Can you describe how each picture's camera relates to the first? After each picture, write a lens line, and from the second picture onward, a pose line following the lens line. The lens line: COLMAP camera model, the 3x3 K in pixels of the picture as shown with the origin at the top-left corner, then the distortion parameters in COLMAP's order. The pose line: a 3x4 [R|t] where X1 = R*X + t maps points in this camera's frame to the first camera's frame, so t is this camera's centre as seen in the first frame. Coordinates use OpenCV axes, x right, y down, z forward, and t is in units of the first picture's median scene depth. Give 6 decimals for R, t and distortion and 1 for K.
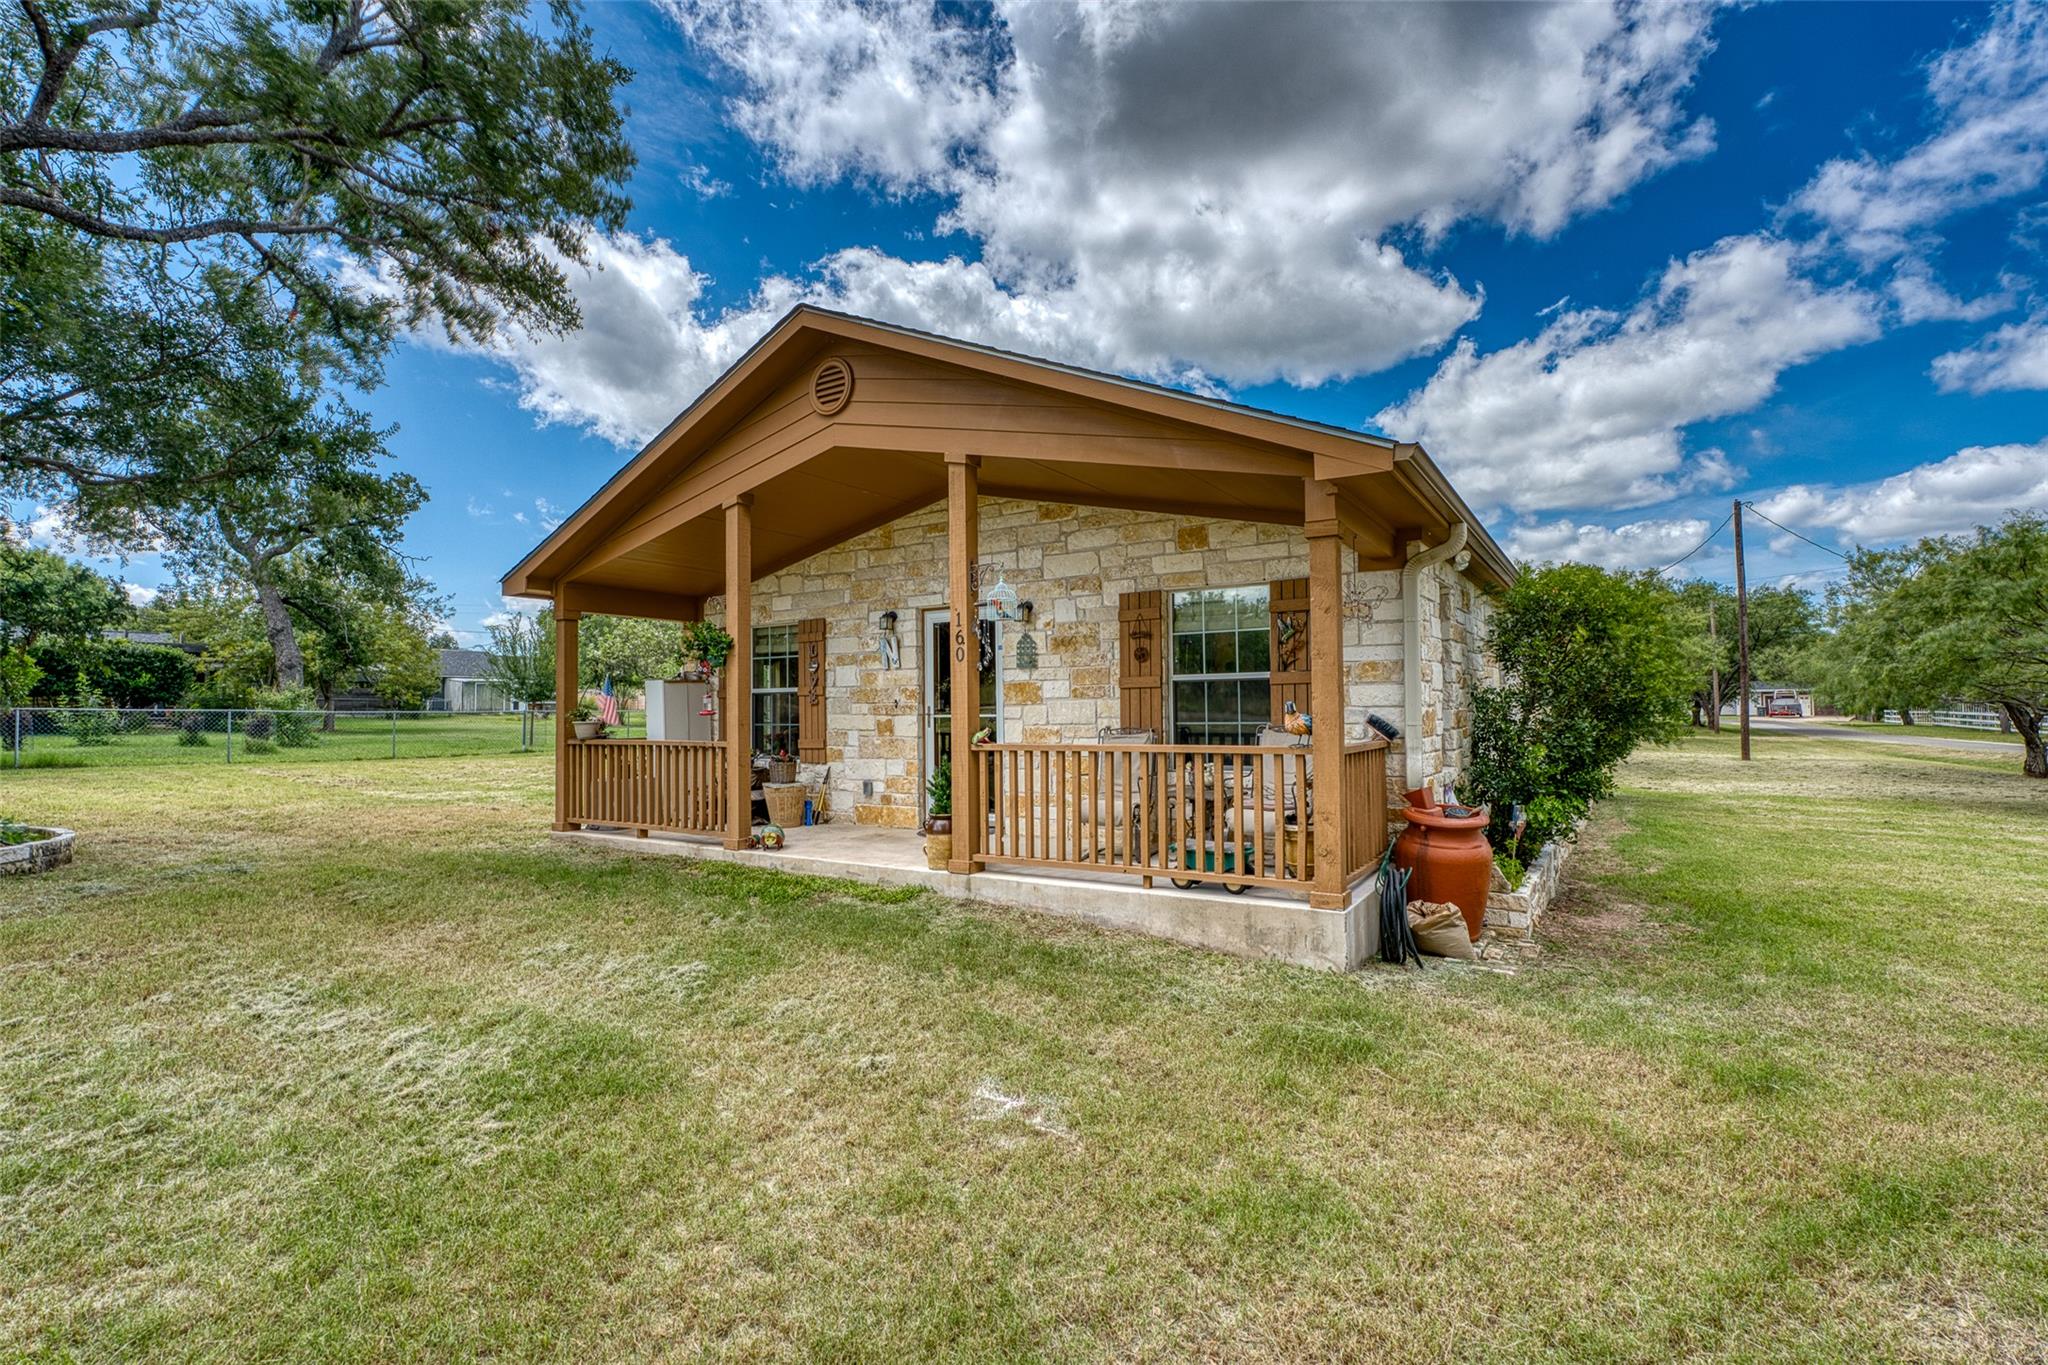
lens RADIAL K [[991.0, 0, 1024.0], [0, 991.0, 682.5], [0, 0, 1]] dist [-0.000479, 0.000415]
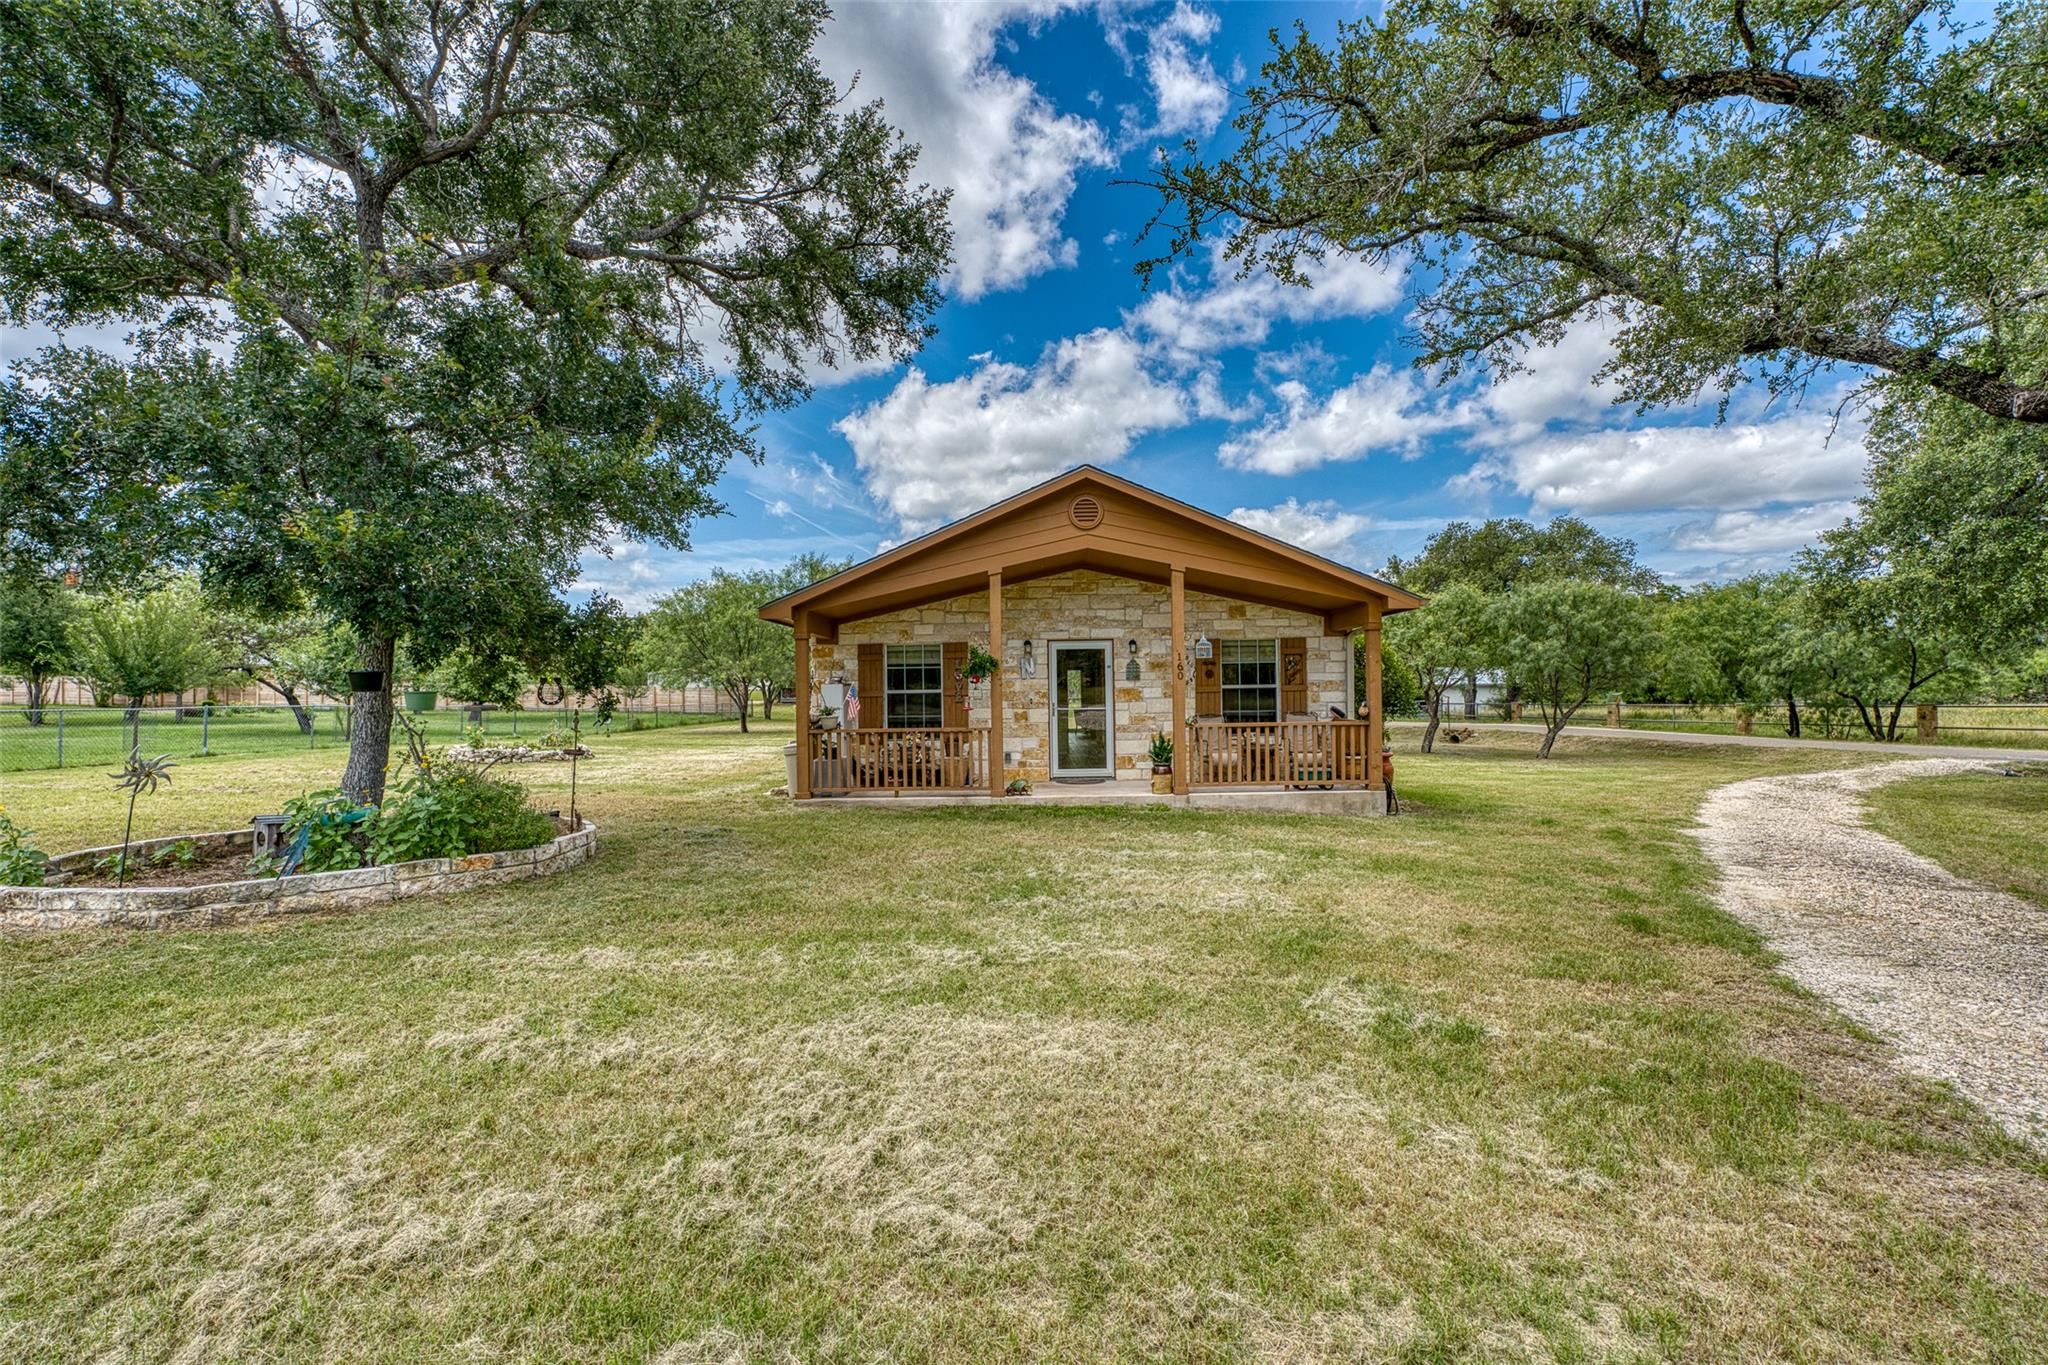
lens RADIAL K [[950.7, 0, 1019.4], [0, 950.7, 663.6], [0, 0, 1]] dist [-0.002508, -0.000039]
pose [[0.834388, 0.005466, 0.551151, -0.945126], [-0.010660, 0.999924, 0.006222, -0.045168], [-0.551075, -0.011067, 0.834382, -0.215320]]
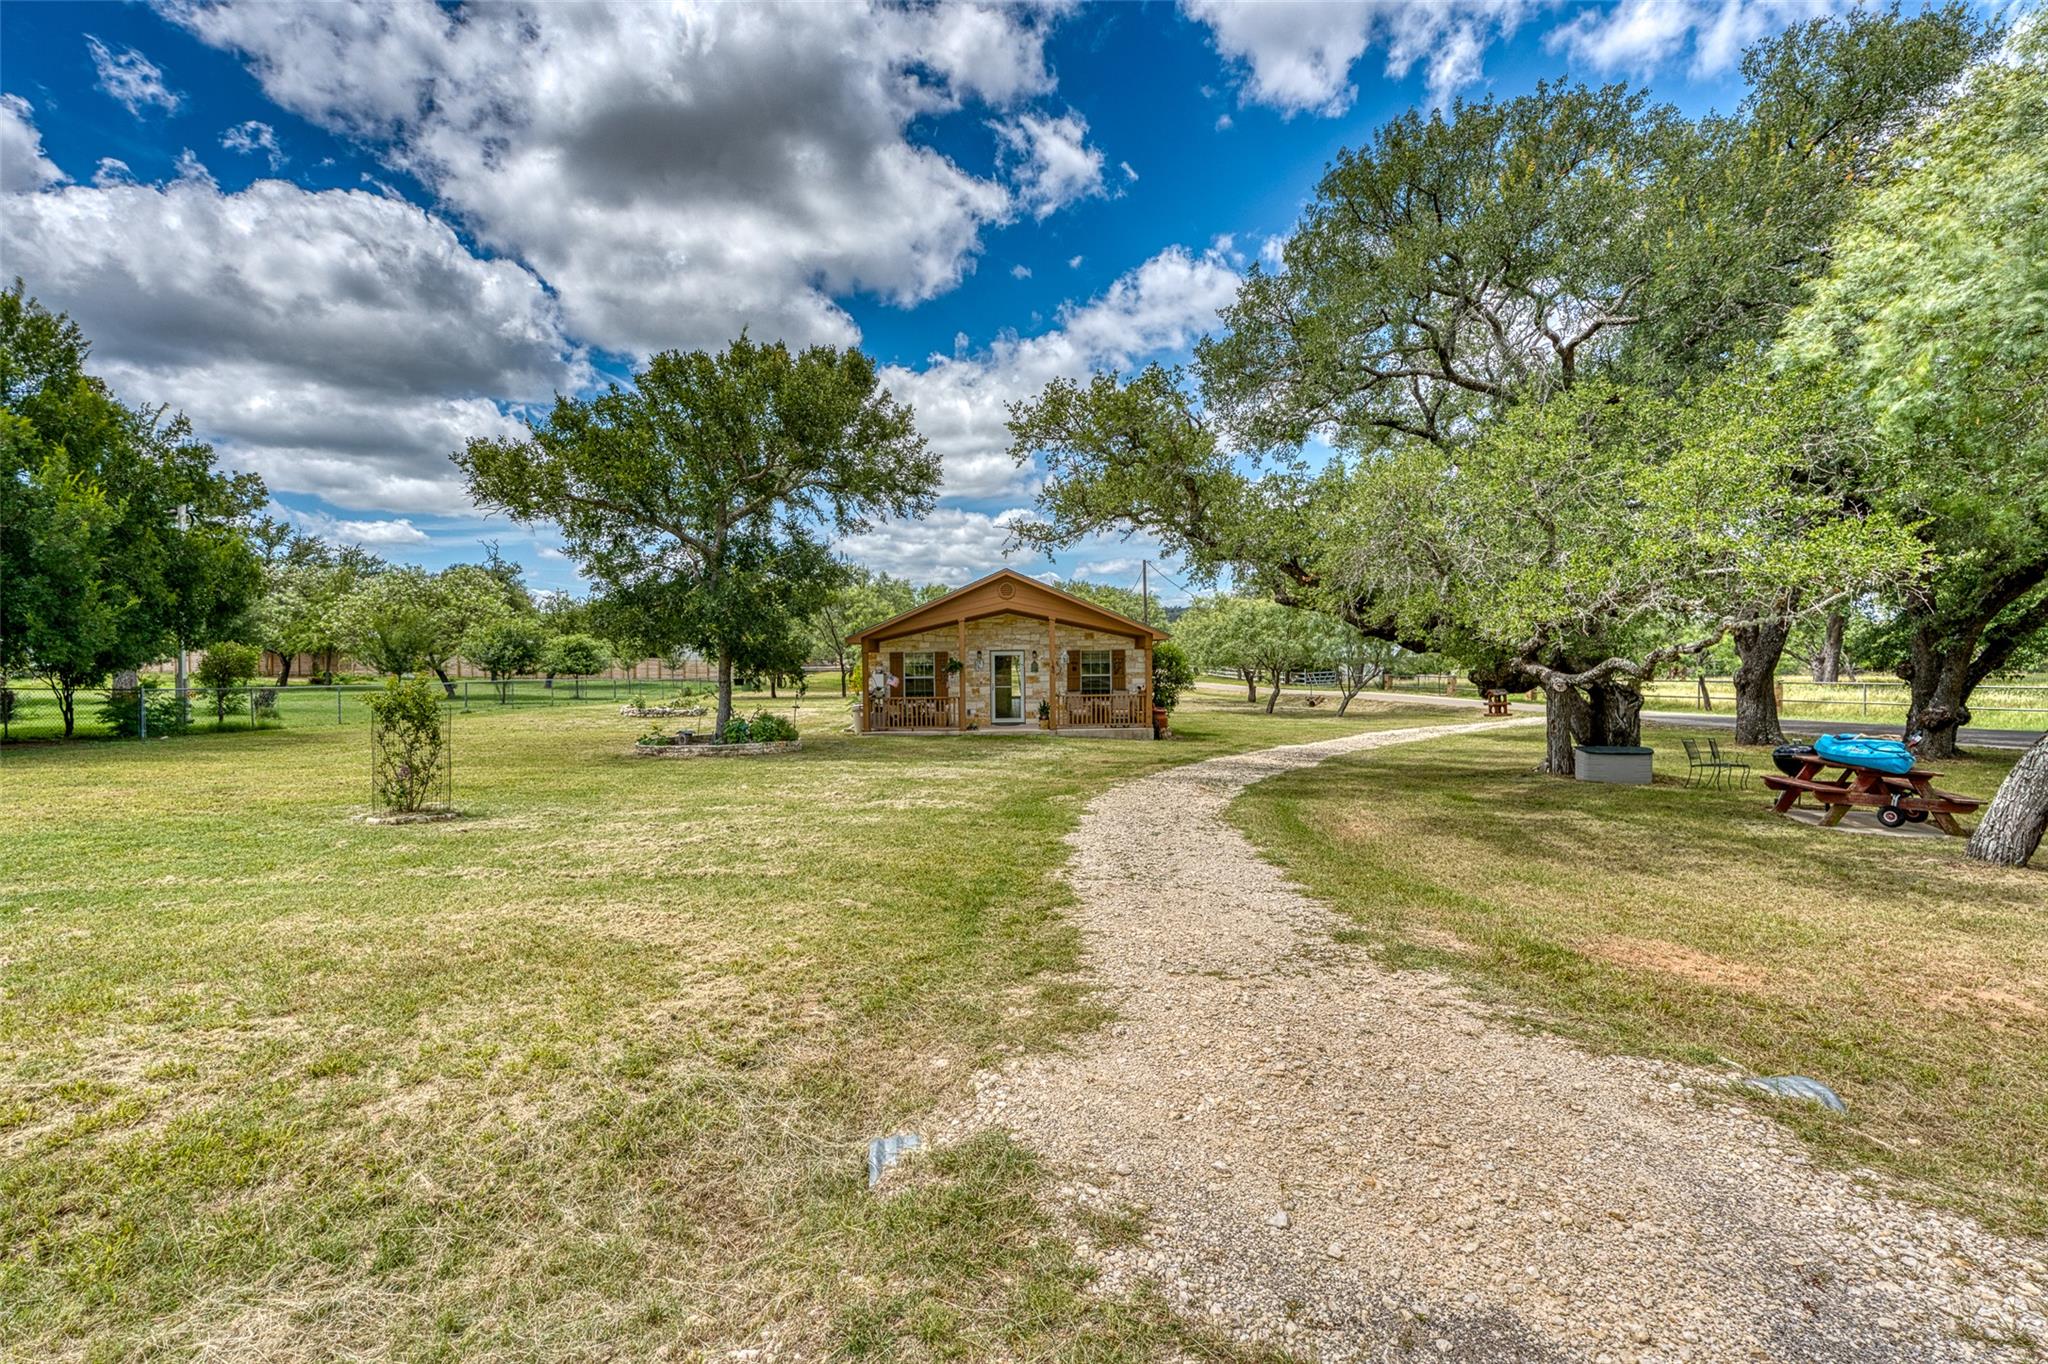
lens RADIAL K [[976.1, 0, 1033.8], [0, 976.1, 655.8], [0, 0, 1]] dist [0.000990, 0.000270]
pose [[0.808962, -0.007750, 0.587810, -1.673638], [-0.016874, 0.999195, 0.036398, -0.163119], [-0.587619, -0.039363, 0.808180, -1.396172]]
